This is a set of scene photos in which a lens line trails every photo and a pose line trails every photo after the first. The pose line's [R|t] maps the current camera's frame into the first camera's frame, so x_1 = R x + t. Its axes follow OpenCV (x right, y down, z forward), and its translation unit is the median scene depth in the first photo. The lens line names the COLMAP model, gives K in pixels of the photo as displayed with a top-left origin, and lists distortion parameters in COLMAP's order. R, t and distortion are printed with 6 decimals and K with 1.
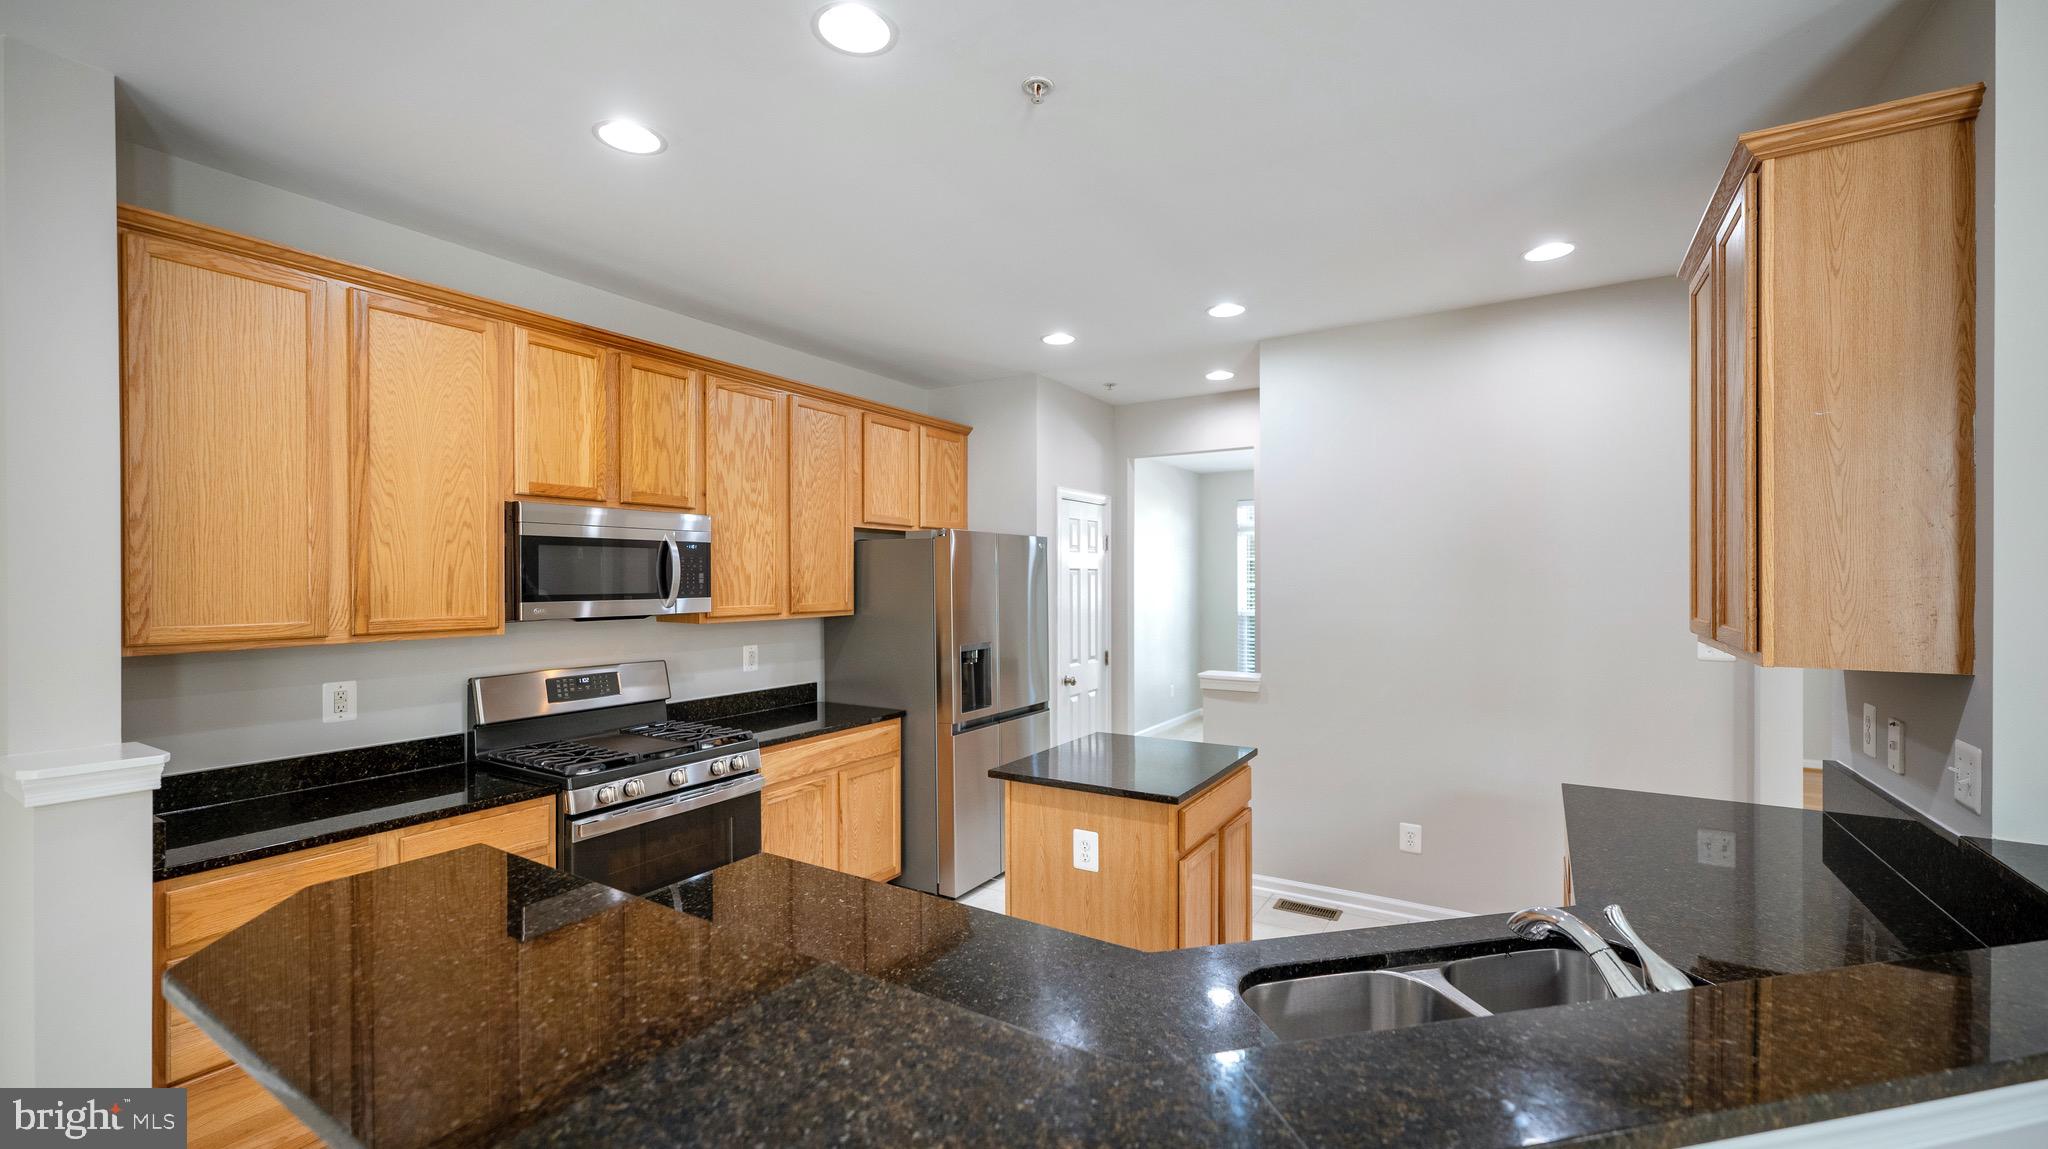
lens RADIAL K [[831.8, 0, 1019.6], [0, 831.8, 585.2], [0, 0, 1]] dist [-0.000217, 0.000142]
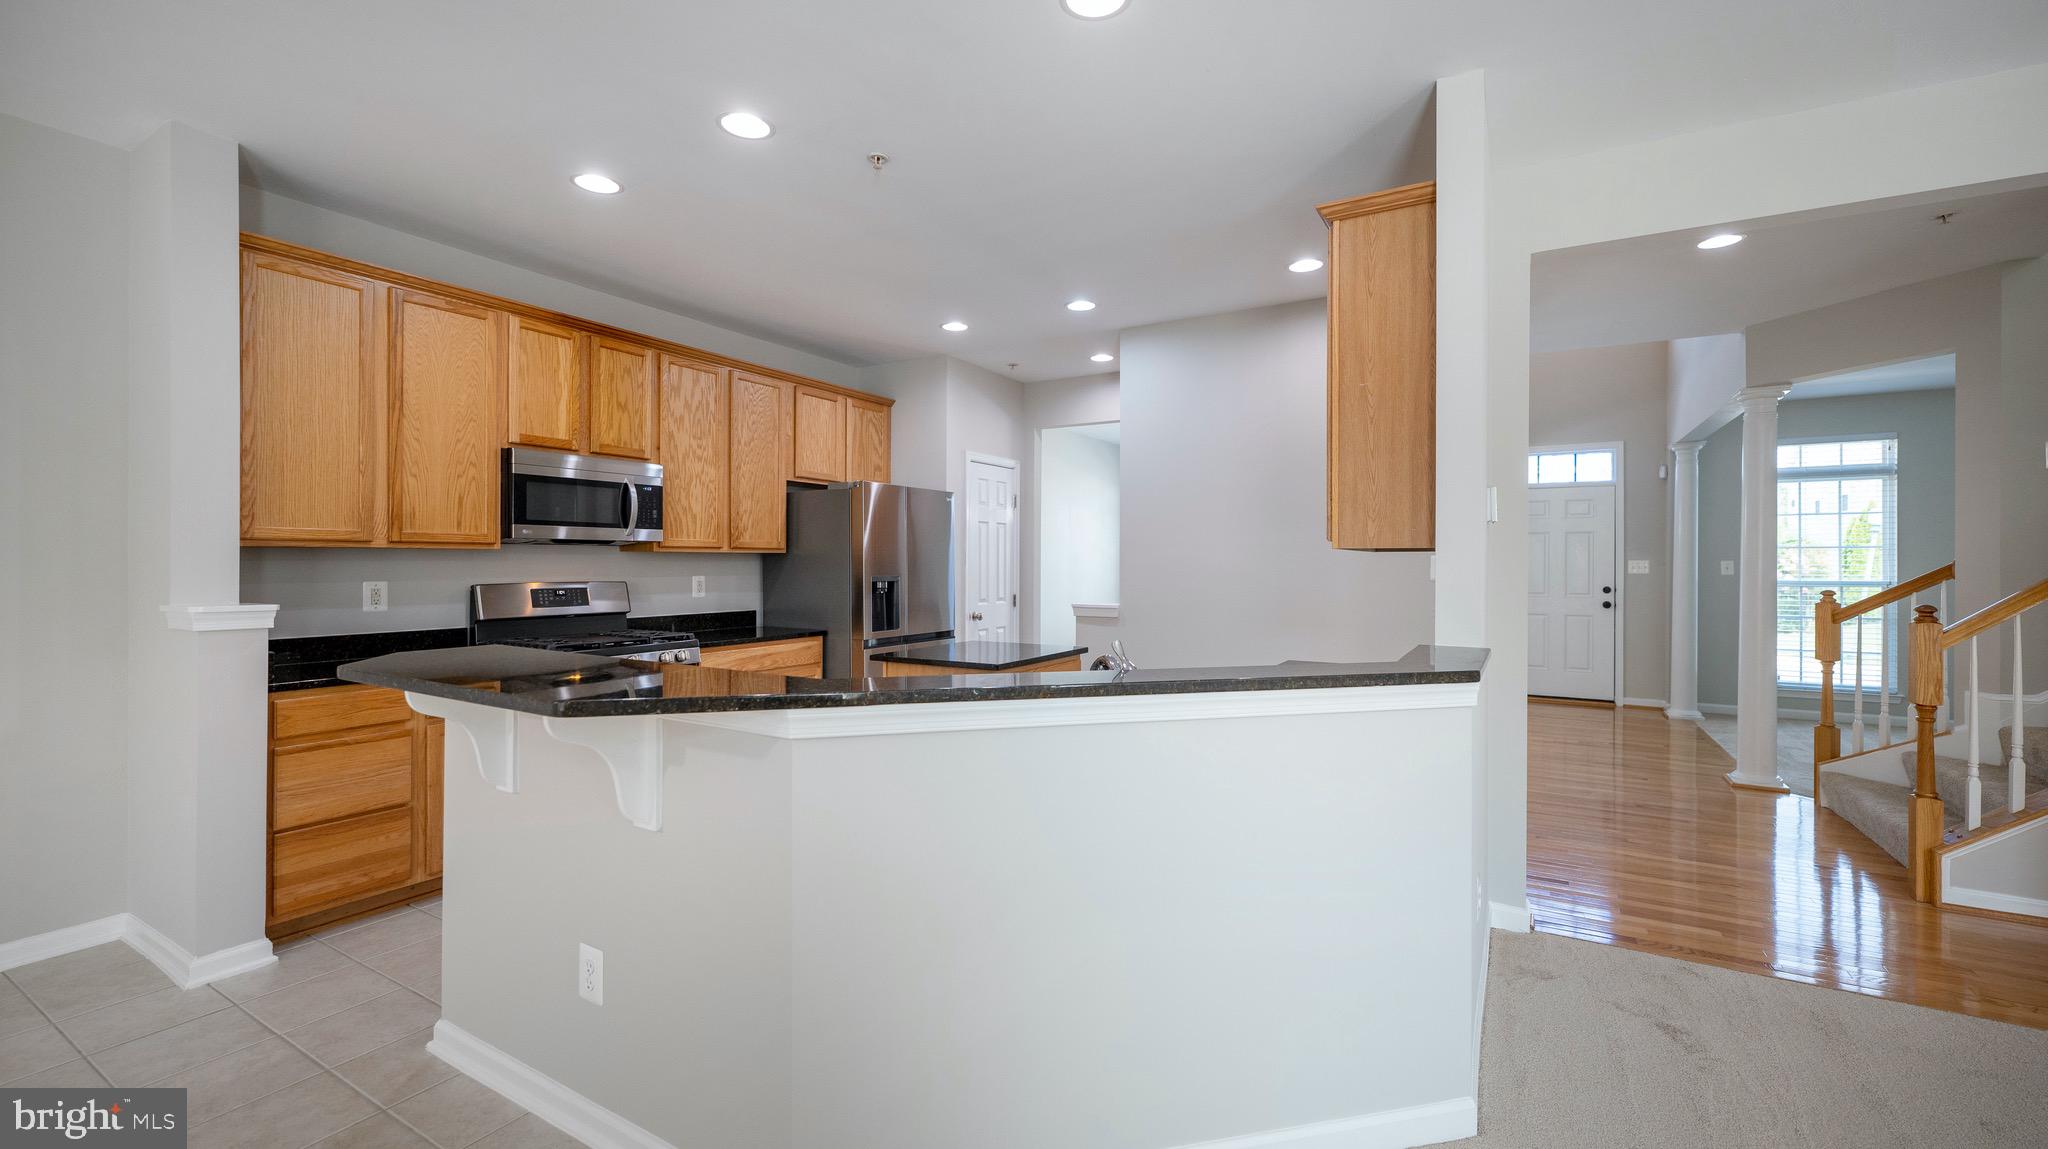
lens RADIAL K [[843.6, 0, 1018.7], [0, 843.6, 566.6], [0, 0, 1]] dist [0.000786, 0.000007]
pose [[0.999843, 0.005280, 0.016921, 0.150130], [-0.005223, 0.999981, -0.003383, 0.073782], [-0.016938, 0.003294, 0.999851, -0.293438]]
